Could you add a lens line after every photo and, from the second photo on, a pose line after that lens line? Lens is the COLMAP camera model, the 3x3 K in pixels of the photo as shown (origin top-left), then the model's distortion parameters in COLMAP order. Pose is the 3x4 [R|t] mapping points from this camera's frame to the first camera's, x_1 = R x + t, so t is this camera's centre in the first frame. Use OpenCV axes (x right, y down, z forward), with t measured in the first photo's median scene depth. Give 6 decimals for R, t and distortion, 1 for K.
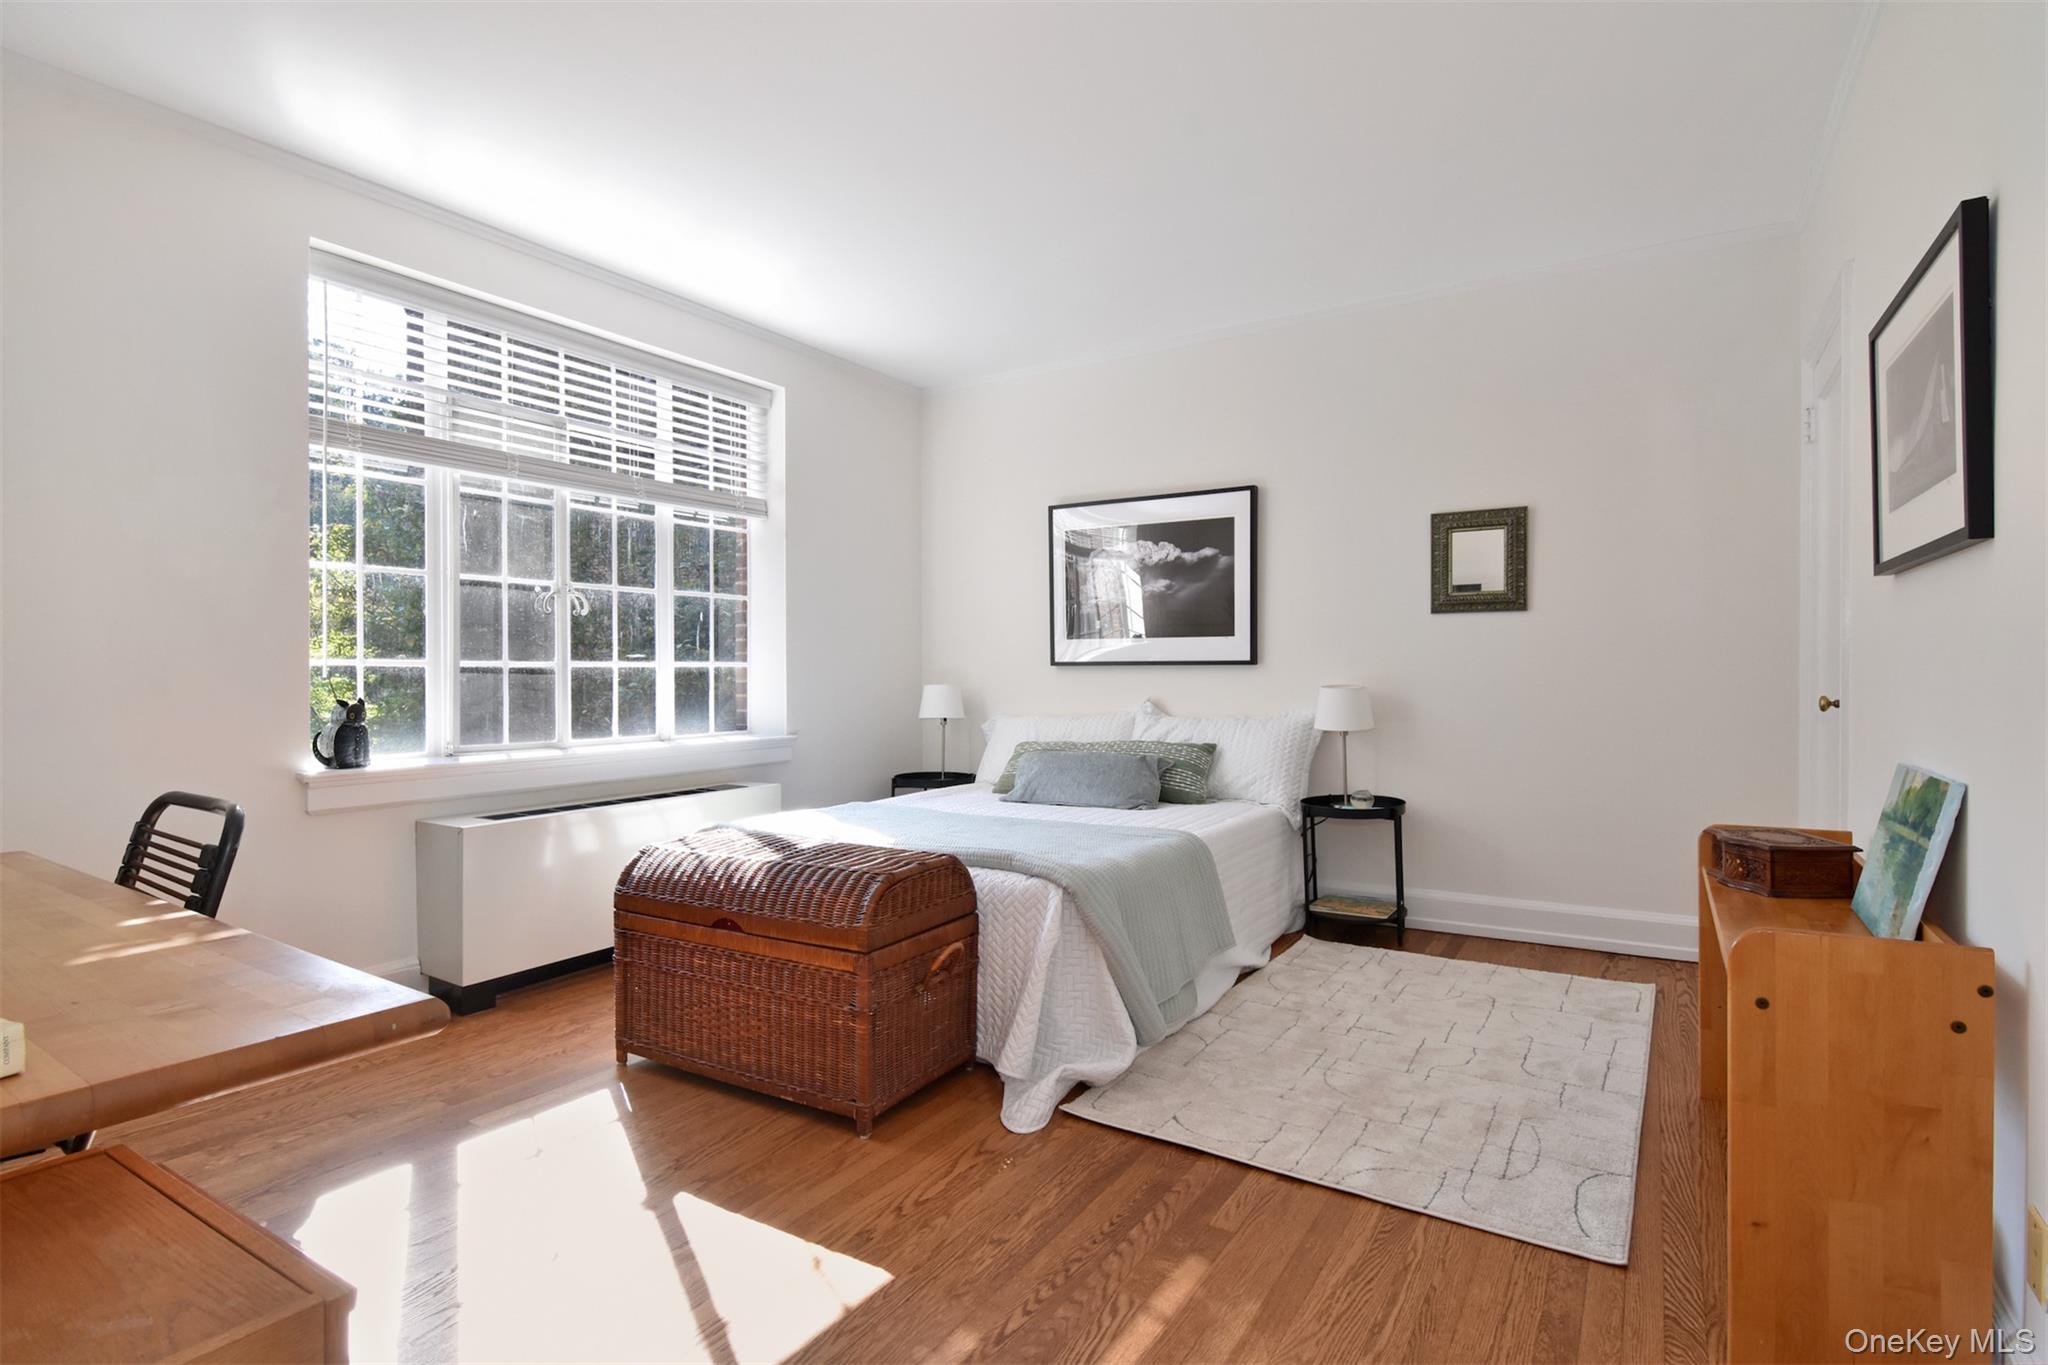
lens RADIAL K [[1005.7, 0, 1022.1], [0, 1005.7, 680.5], [0, 0, 1]] dist [-0.016769, -0.004797]
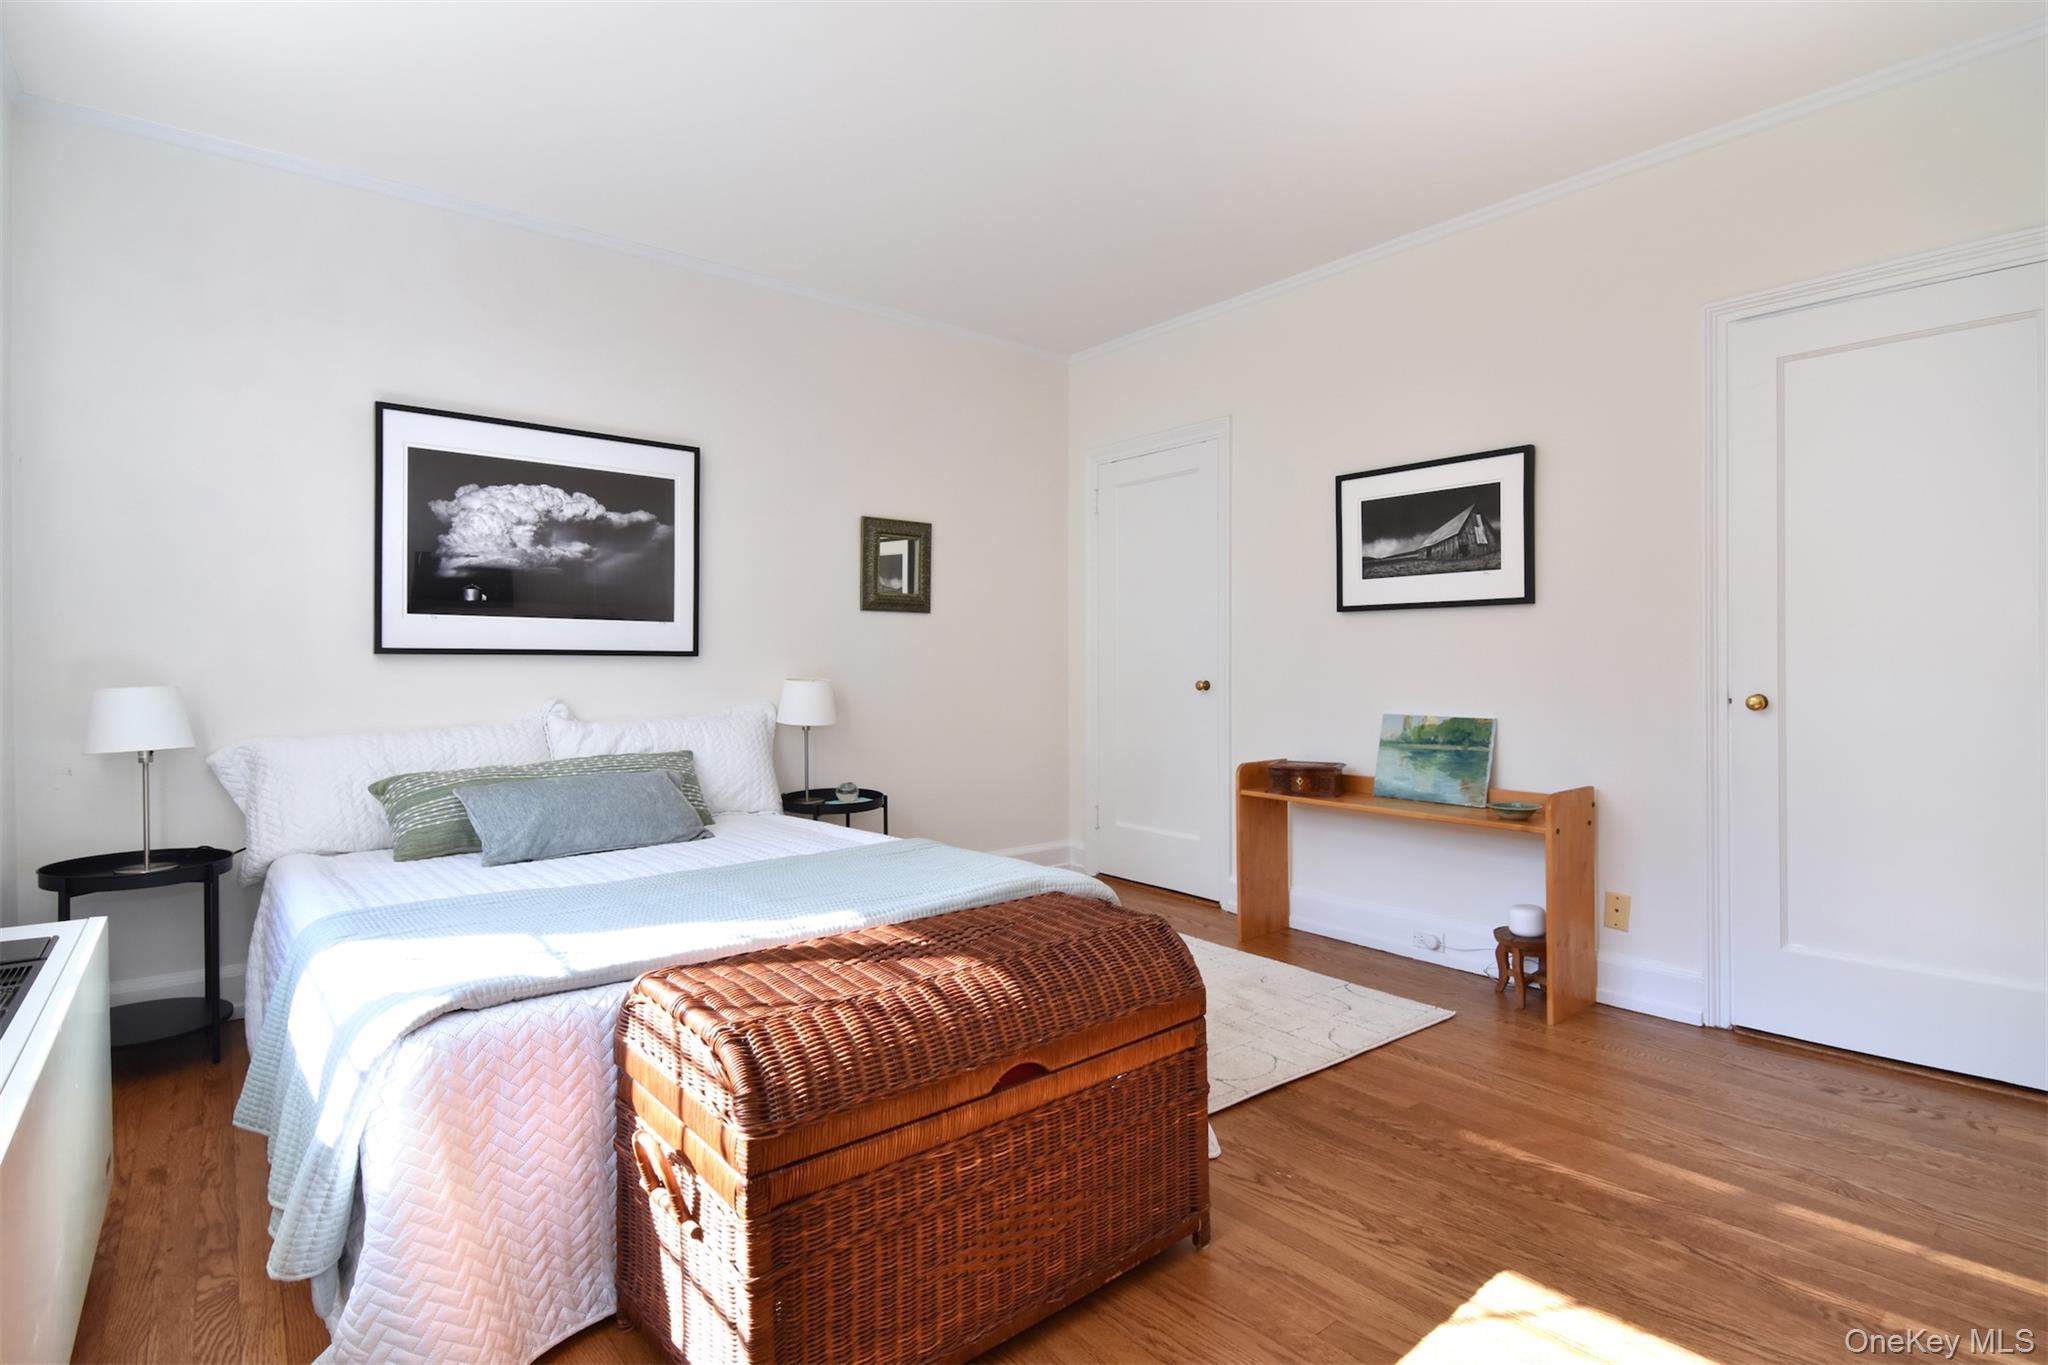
lens RADIAL K [[1005.7, 0, 1022.1], [0, 1005.7, 682.0], [0, 0, 1]] dist [-0.016769, -0.004797]
pose [[0.316153, -0.010127, 0.948654, -0.543888], [0.005071, 0.999947, 0.008984, 0.000089], [-0.948695, 0.001970, 0.316187, 0.506366]]
